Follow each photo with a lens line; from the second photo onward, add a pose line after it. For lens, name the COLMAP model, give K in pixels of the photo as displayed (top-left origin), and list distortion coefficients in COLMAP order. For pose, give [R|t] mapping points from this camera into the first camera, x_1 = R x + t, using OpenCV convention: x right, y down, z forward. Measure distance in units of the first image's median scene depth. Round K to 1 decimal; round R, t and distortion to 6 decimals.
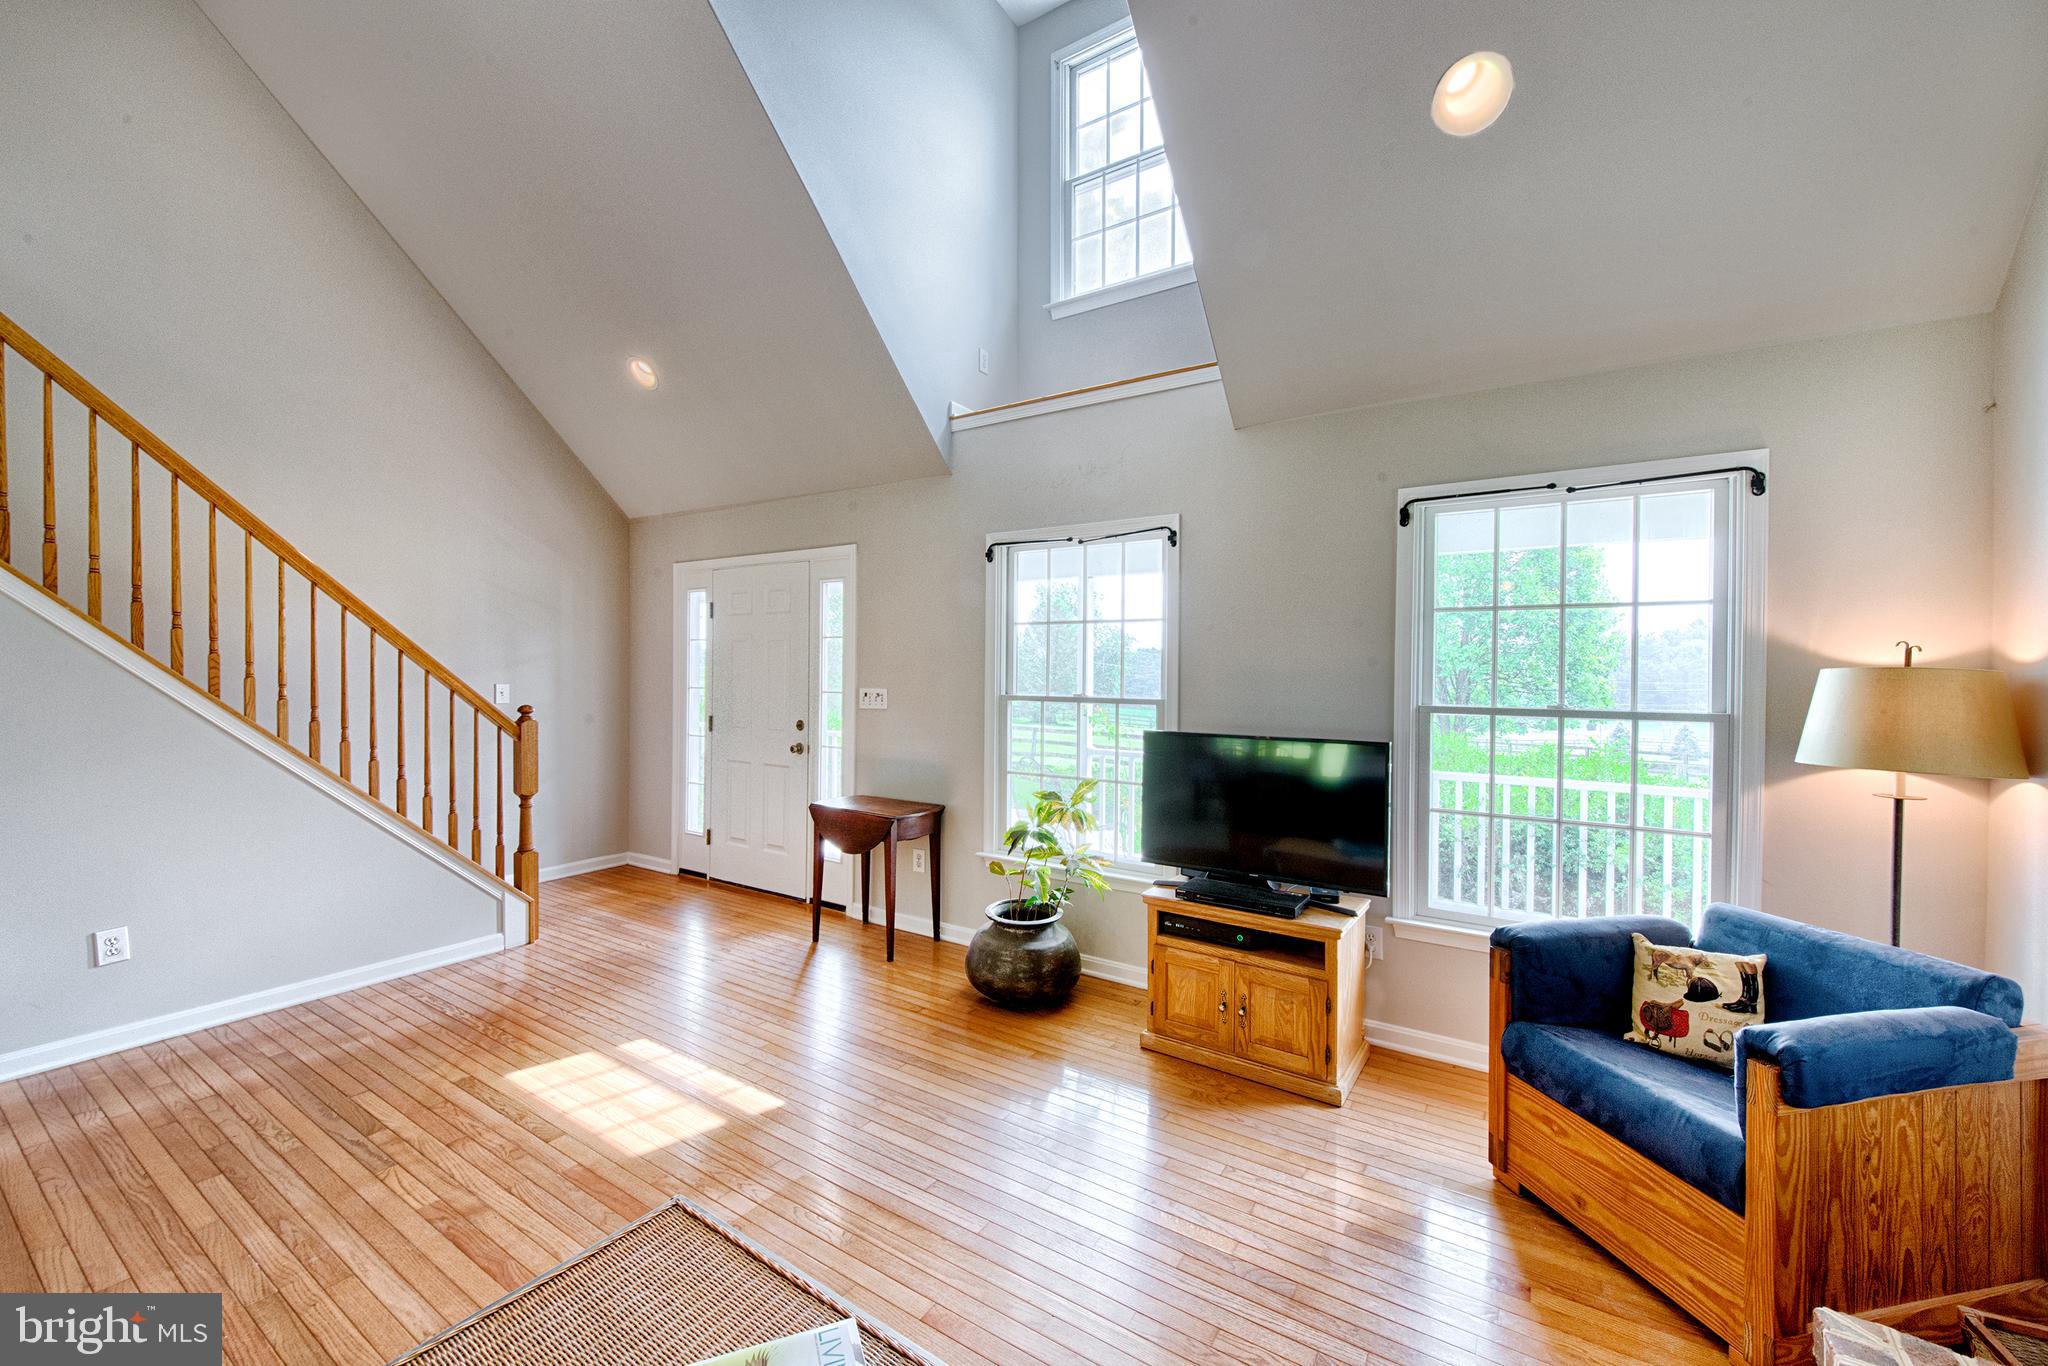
lens RADIAL K [[830.7, 0, 1031.4], [0, 830.7, 685.8], [0, 0, 1]] dist [0.000195, -0.000630]
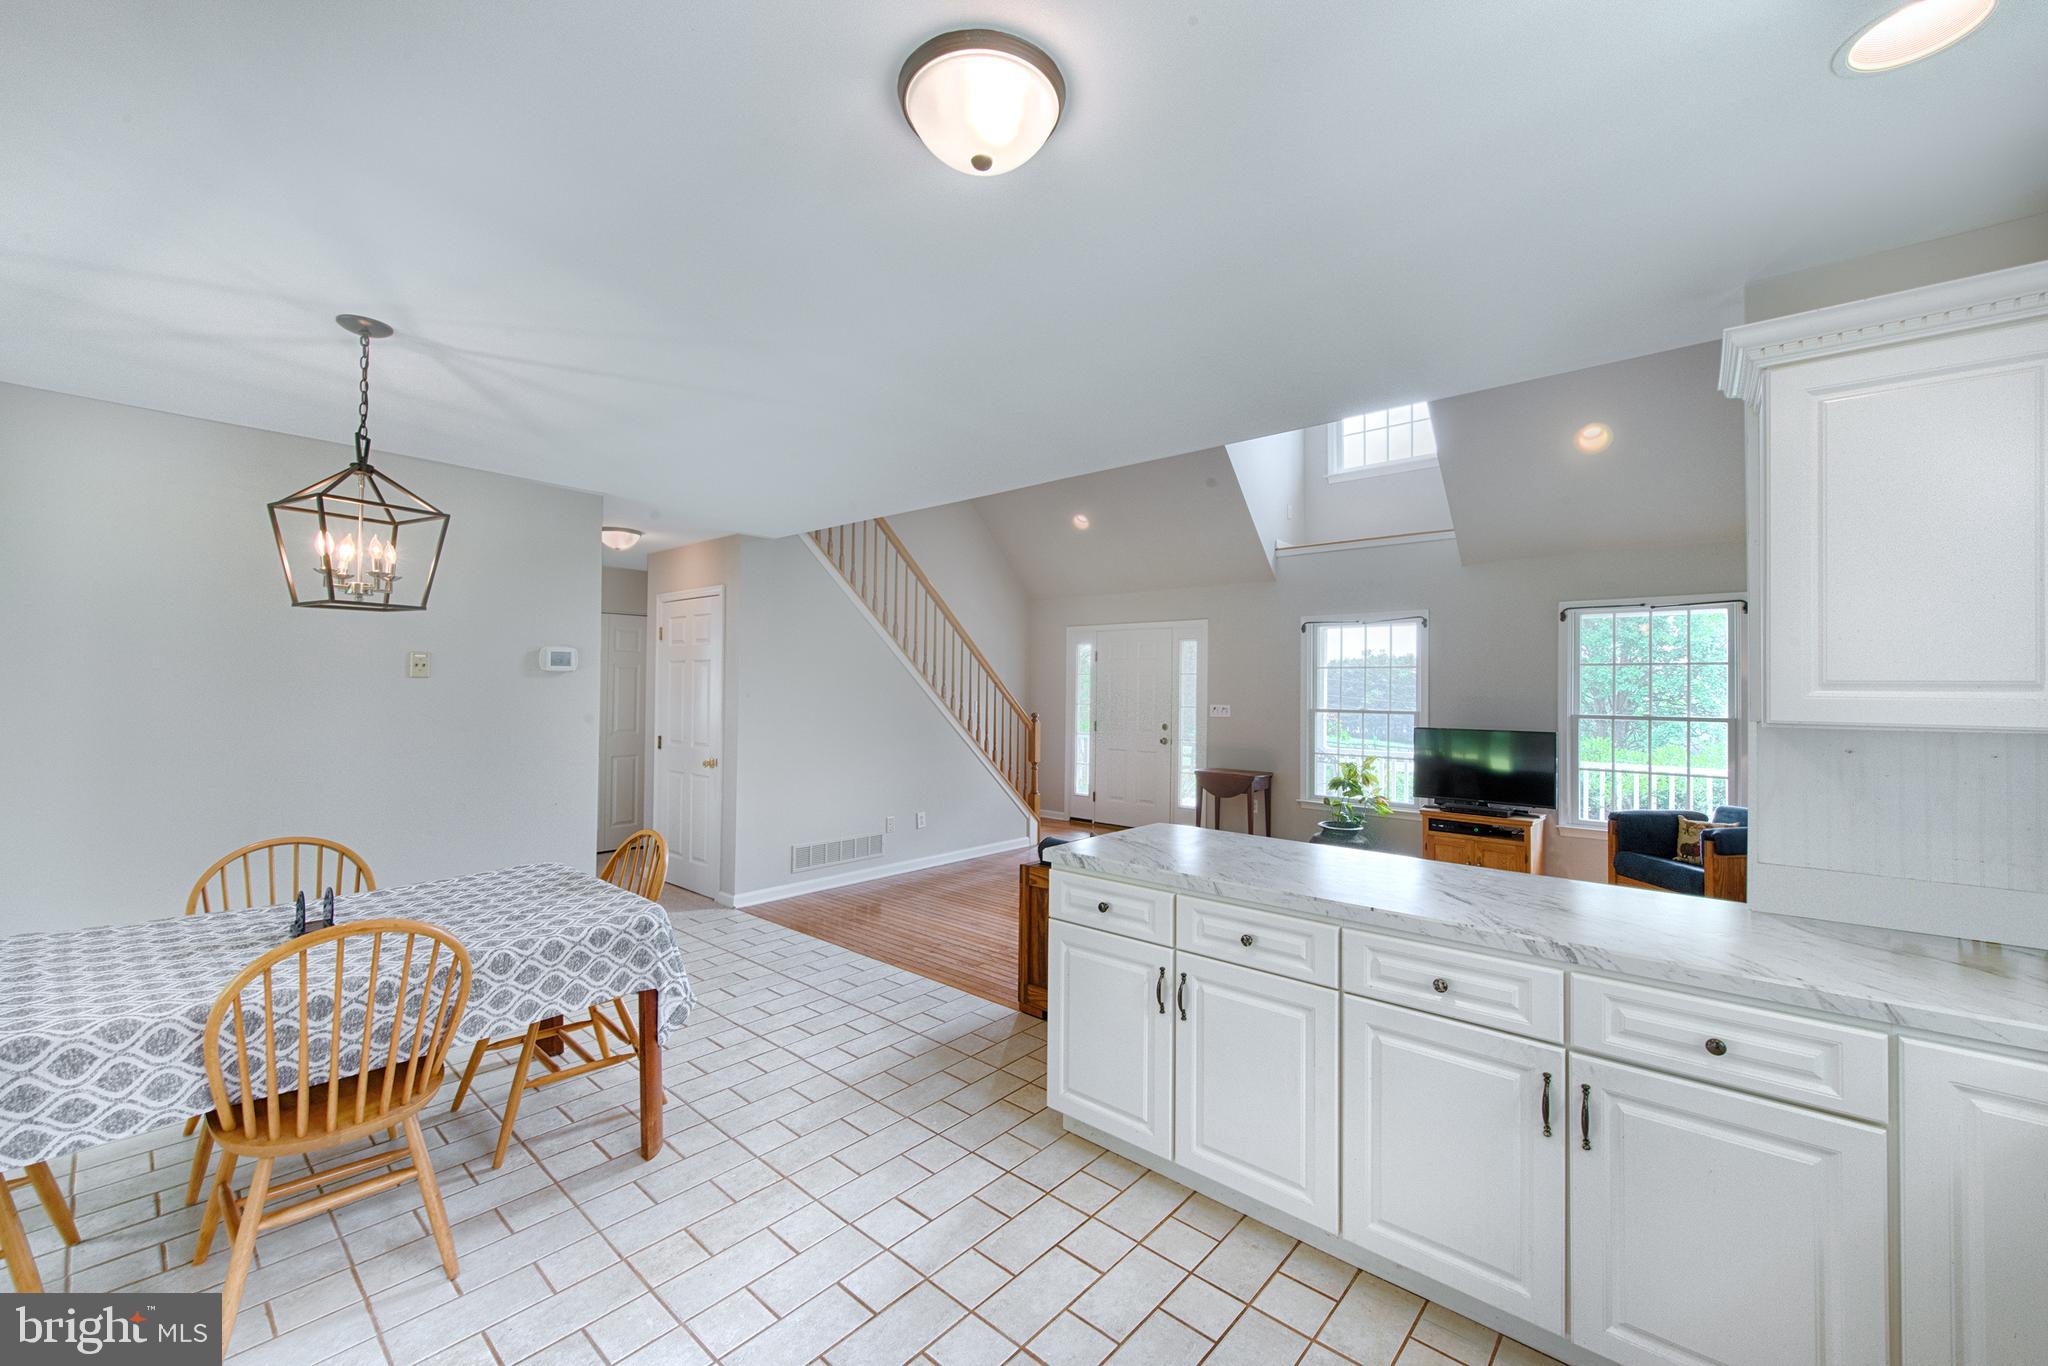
lens RADIAL K [[830.7, 0, 1017.7], [0, 830.7, 680.8], [0, 0, 1]] dist [0.000195, -0.000630]
pose [[0.988267, 0.000795, -0.152732, -0.486307], [-0.005312, 0.999560, -0.029167, 0.008451], [0.152642, 0.029636, 0.987837, -1.050003]]
